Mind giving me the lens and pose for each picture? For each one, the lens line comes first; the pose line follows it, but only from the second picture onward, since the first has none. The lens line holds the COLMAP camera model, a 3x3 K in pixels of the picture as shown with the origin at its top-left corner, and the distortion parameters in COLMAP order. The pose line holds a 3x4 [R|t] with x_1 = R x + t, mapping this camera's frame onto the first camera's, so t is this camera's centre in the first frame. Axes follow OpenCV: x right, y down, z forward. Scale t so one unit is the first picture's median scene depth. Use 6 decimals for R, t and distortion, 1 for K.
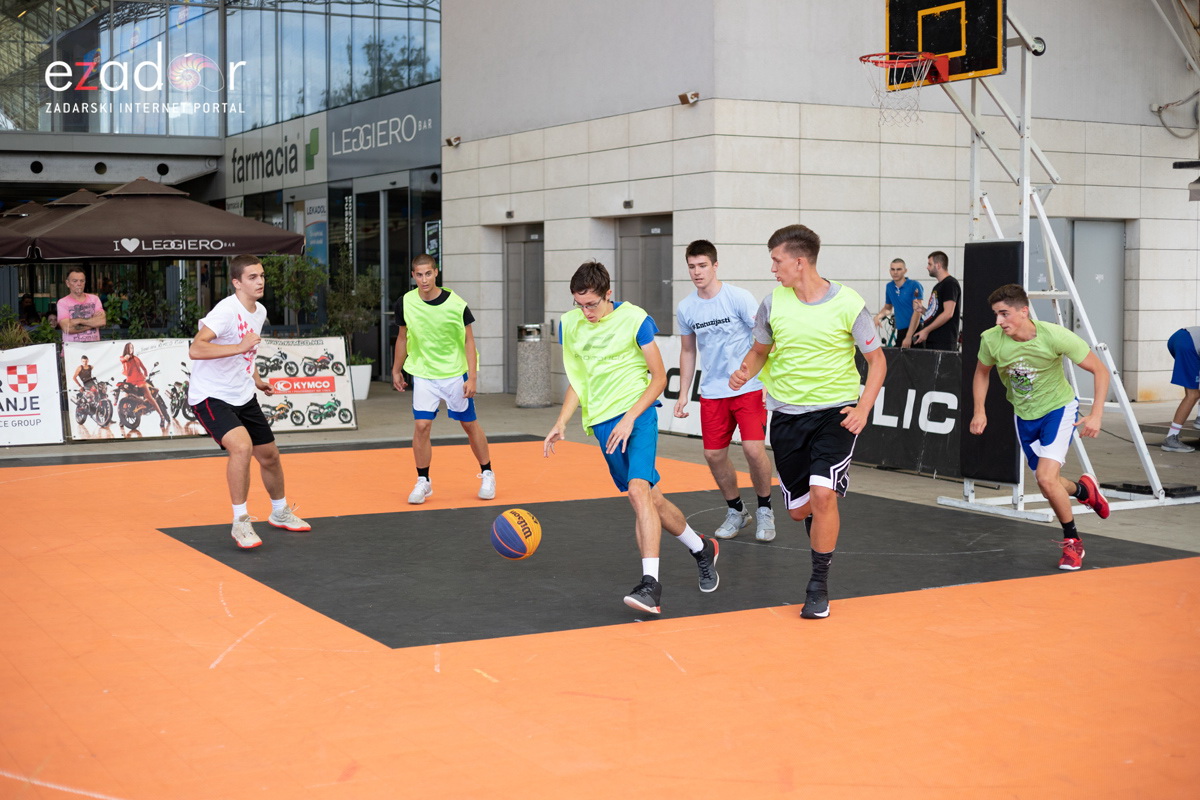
lens RADIAL K [[1724.4, 0, 602.6], [0, 1724.4, 411.1], [0, 0, 1]] dist [-0.087645, -0.097812]
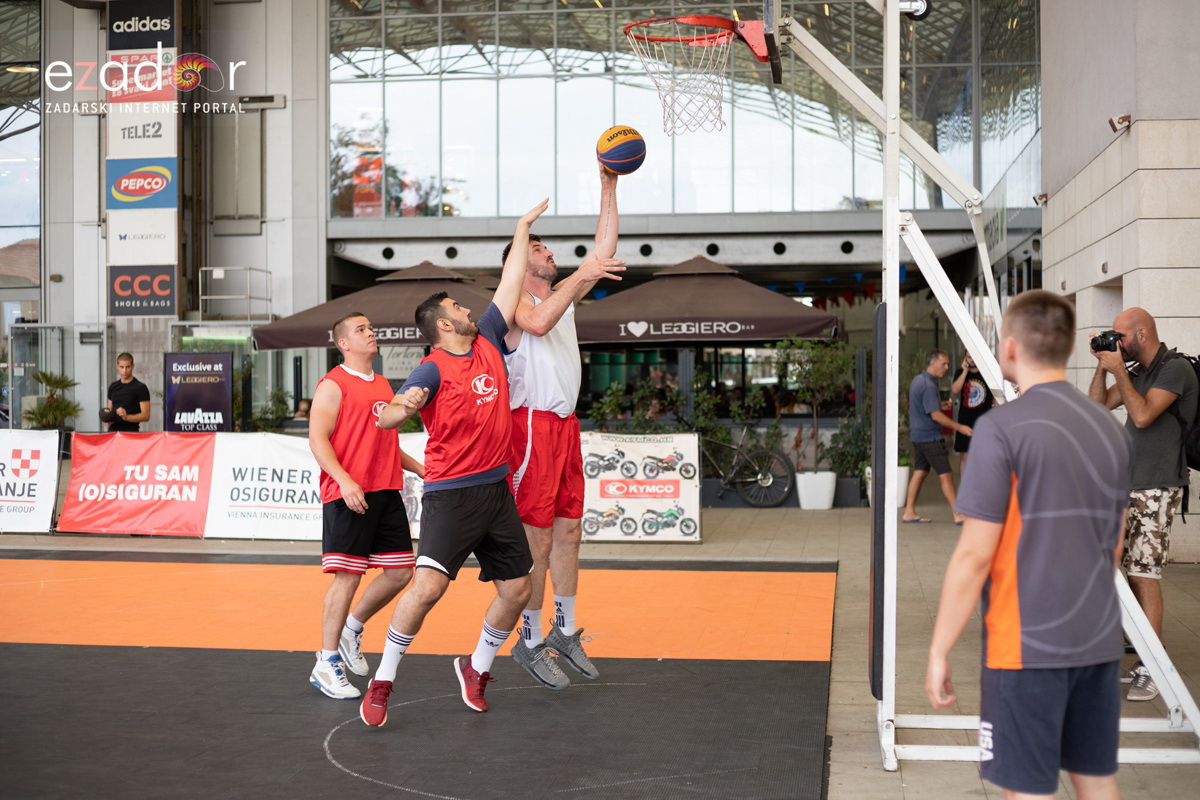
lens RADIAL K [[1768.8, 0, 593.9], [0, 1768.8, 399.3], [0, 0, 1]] dist [-0.085780, -0.111229]
pose [[0.795056, 0.008159, -0.606481, 0.342845], [-0.042881, 0.998164, -0.042785, -0.020779], [0.605018, 0.060023, 0.793946, 0.275467]]
